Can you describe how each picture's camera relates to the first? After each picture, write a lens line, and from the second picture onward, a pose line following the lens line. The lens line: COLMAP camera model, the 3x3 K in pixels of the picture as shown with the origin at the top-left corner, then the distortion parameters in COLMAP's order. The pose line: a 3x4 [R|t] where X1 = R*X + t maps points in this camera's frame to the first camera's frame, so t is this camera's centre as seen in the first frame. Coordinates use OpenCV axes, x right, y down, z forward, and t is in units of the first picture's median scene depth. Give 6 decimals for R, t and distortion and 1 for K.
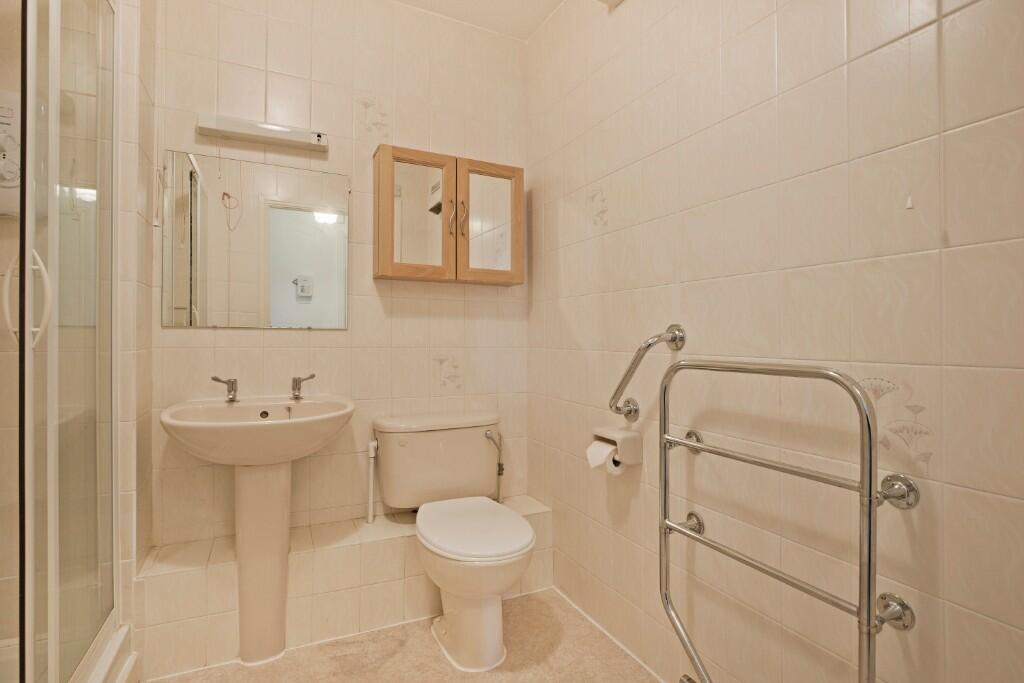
lens RADIAL K [[496.8, 0, 509.8], [0, 496.8, 337.2], [0, 0, 1]] dist [-0.001209, -0.001711]
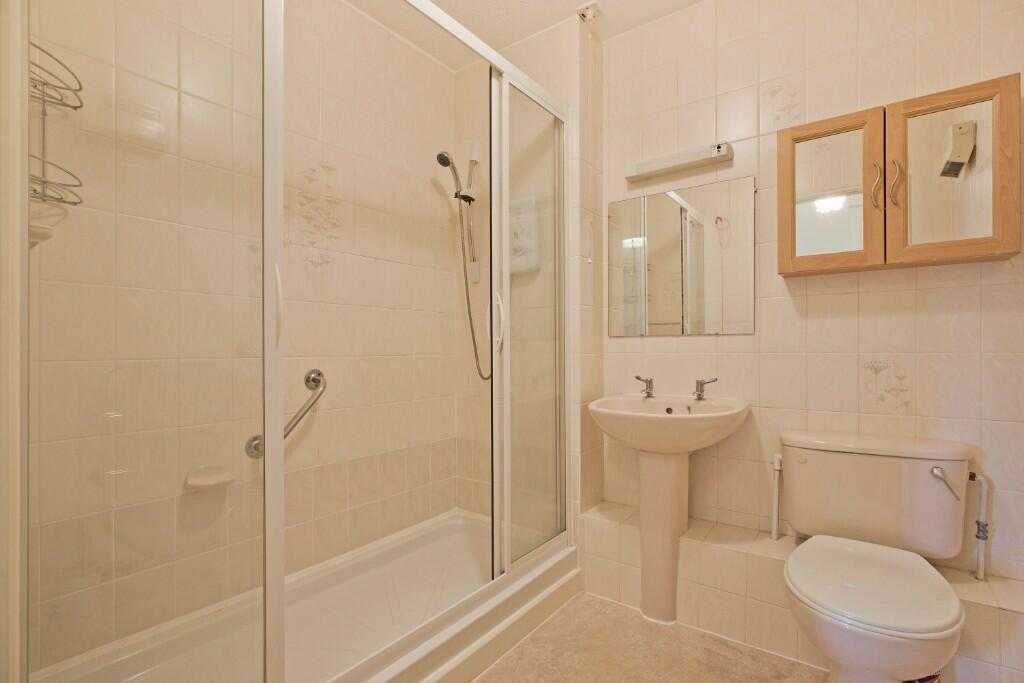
lens RADIAL K [[478.5, 0, 512.1], [0, 478.5, 351.8], [0, 0, 1]] dist [-0.005409, 0.002494]
pose [[0.494274, -0.005727, -0.869288, 0.265271], [0.011609, 0.999933, 0.000013, 0.014804], [0.869229, -0.010098, 0.494307, 0.132015]]
